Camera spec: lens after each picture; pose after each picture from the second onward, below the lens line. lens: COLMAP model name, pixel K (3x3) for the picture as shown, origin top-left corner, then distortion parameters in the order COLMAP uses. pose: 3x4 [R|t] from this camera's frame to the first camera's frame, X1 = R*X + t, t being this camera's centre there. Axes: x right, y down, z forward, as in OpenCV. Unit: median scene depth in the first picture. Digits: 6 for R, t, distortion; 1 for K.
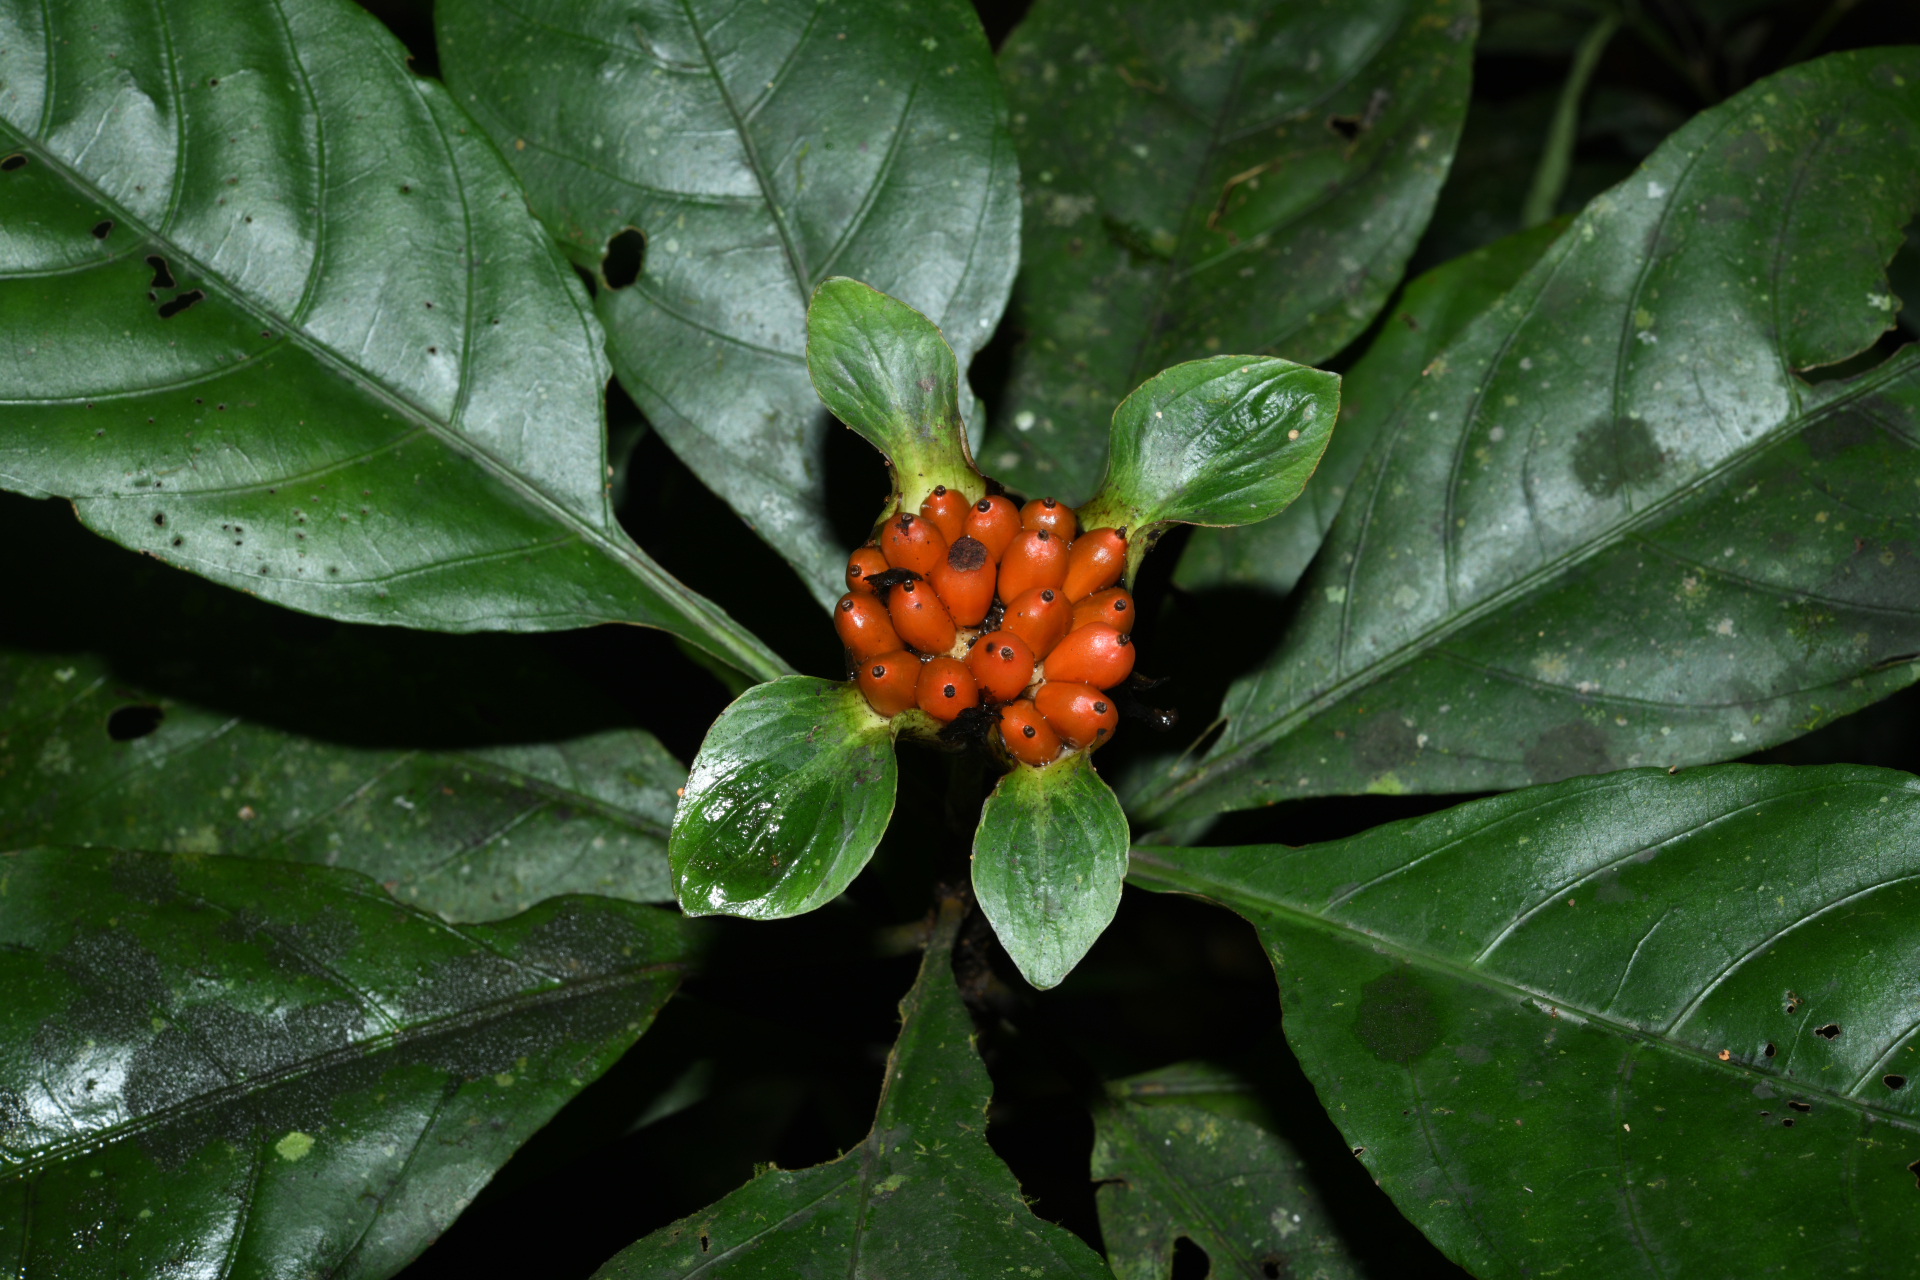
lens RADIAL K [[3285.9, 0, 969.9], [0, 3285.9, 642.2], [0, 0, 1]] dist [0.036044, 0.000000]
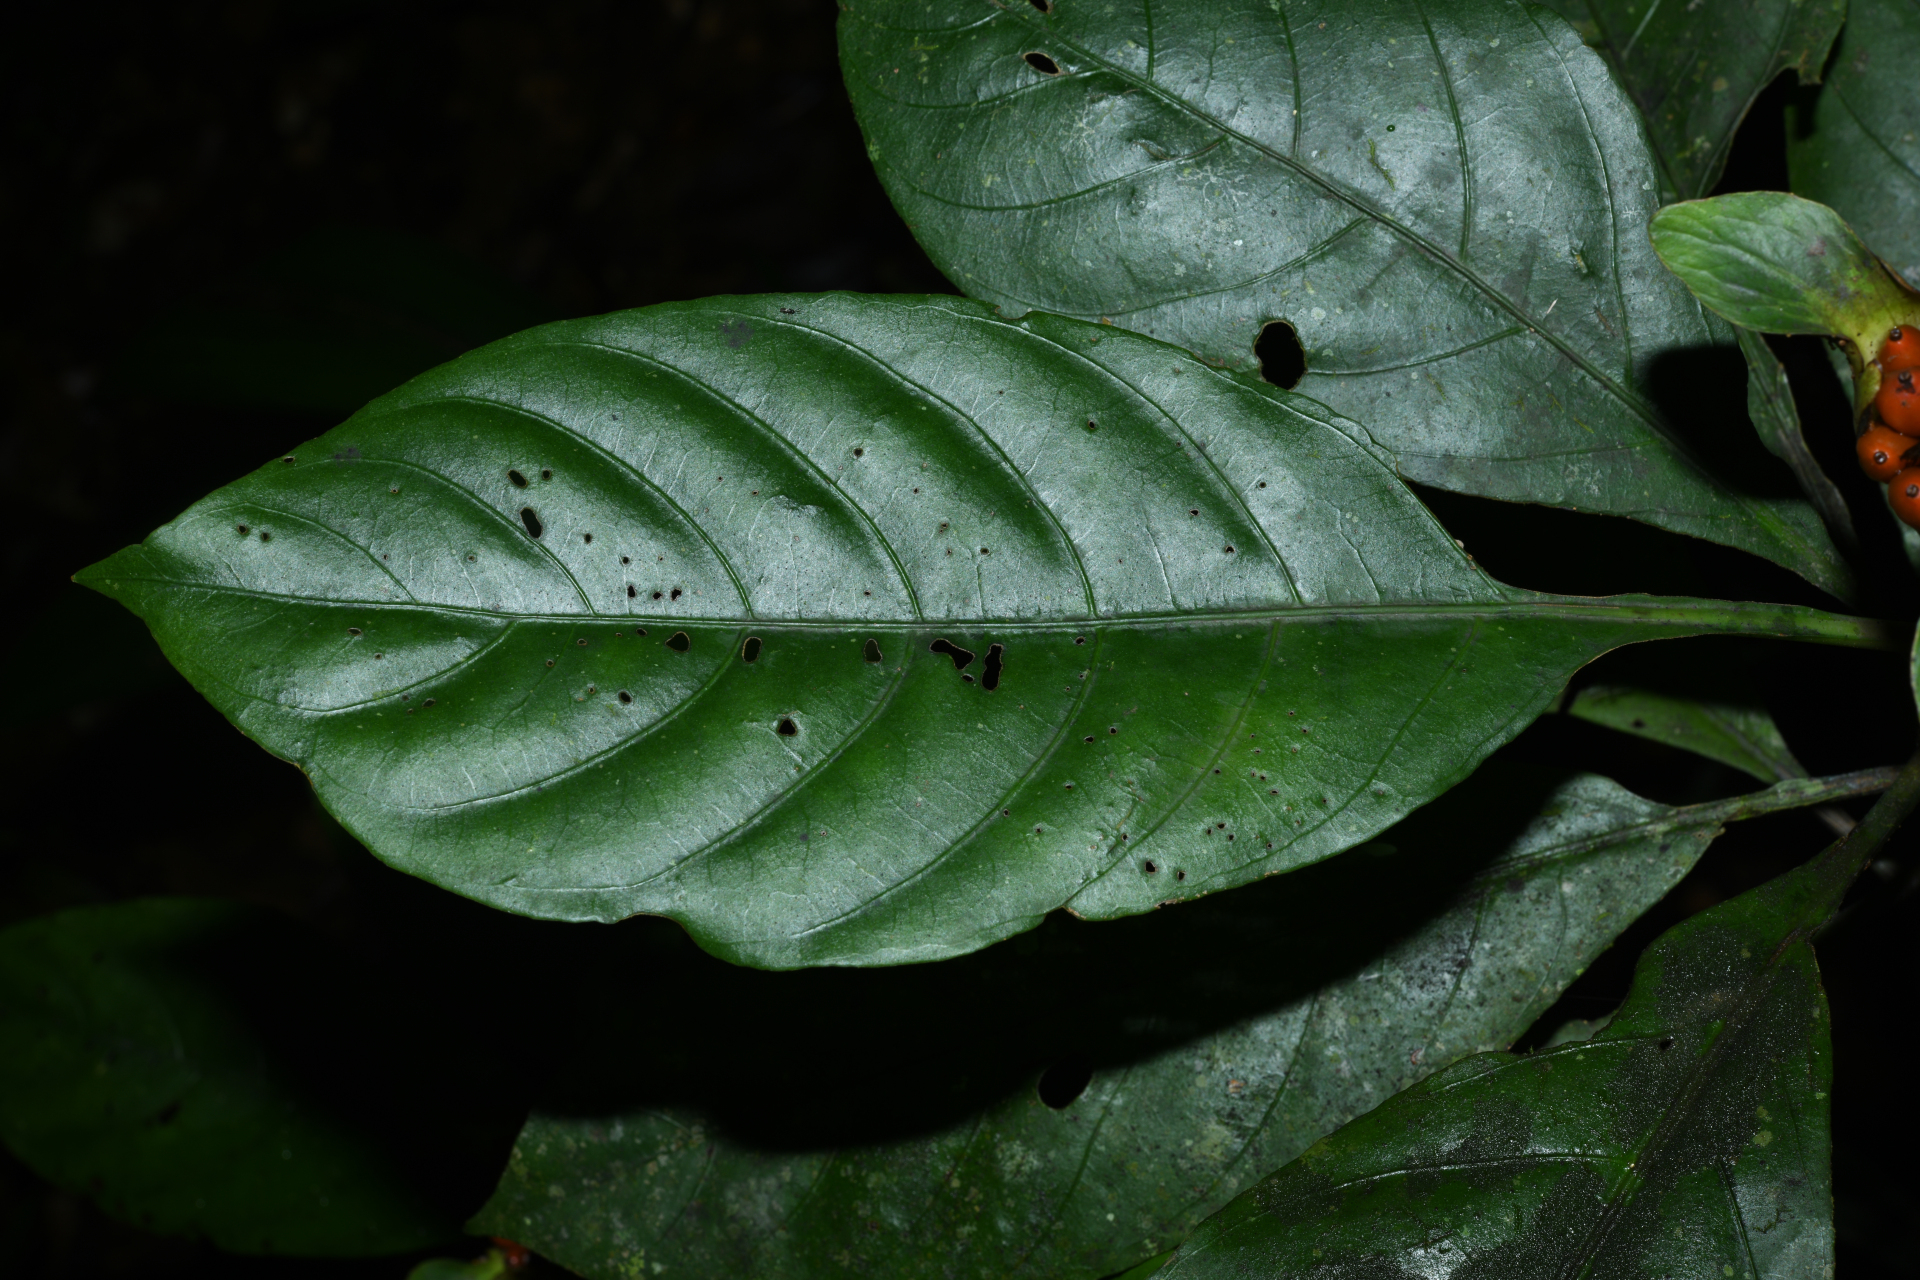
lens RADIAL K [[3285.9, 0, 957.2], [0, 3285.9, 647.5], [0, 0, 1]] dist [0.036044, 0.000000]
pose [[0.808884, -0.585151, 0.057488, -0.292849], [0.582944, 0.810884, 0.051408, -0.157764], [-0.076697, -0.008071, 0.997022, 0.086720]]
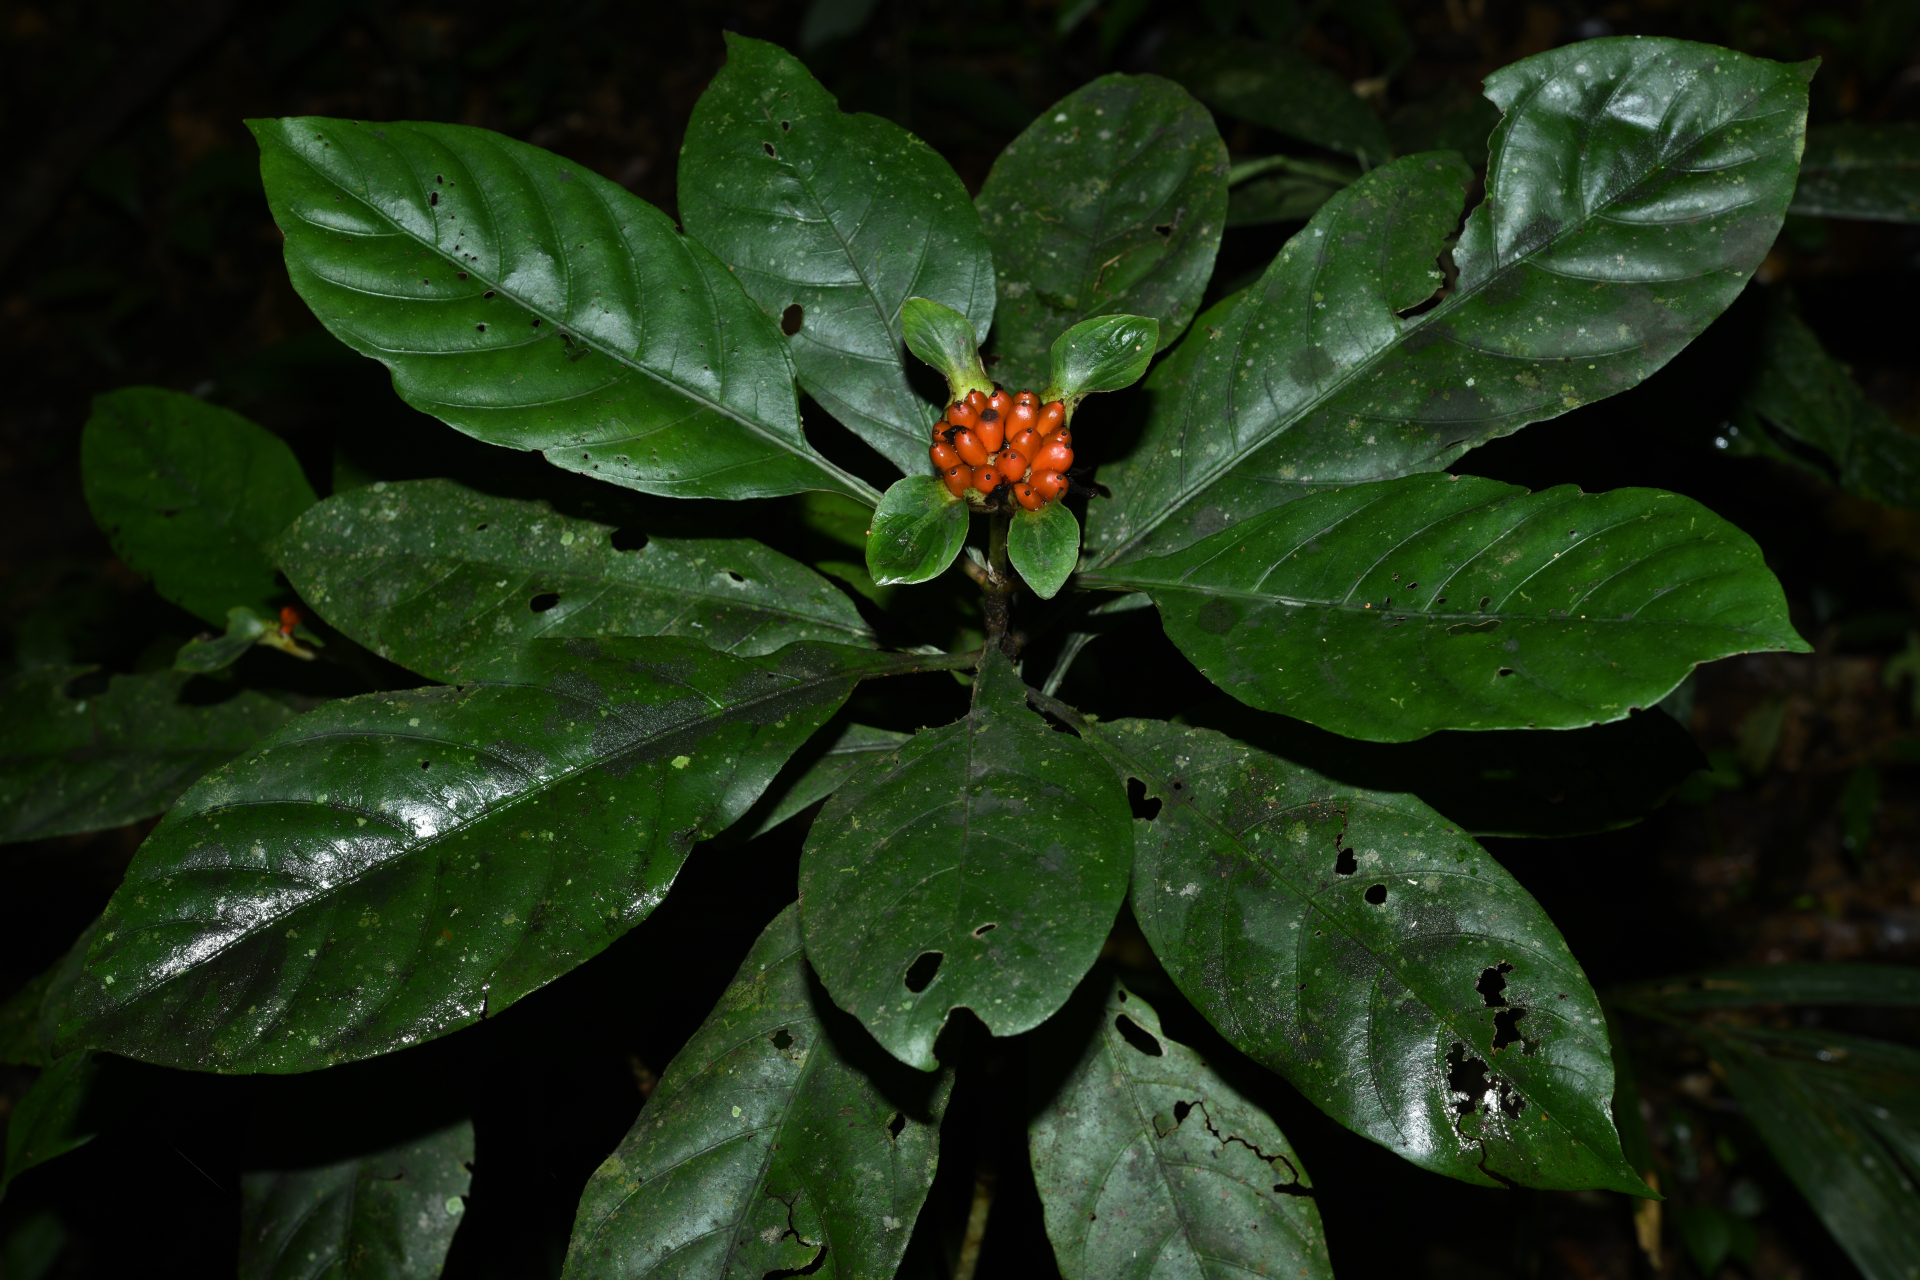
lens RADIAL K [[3285.9, 0, 967.3], [0, 3285.9, 643.4], [0, 0, 1]] dist [0.036044, 0.000000]
pose [[0.994762, -0.100748, 0.017288, -0.057868], [0.101902, 0.990715, -0.089997, 0.267938], [-0.008061, 0.091287, 0.995792, -0.948516]]
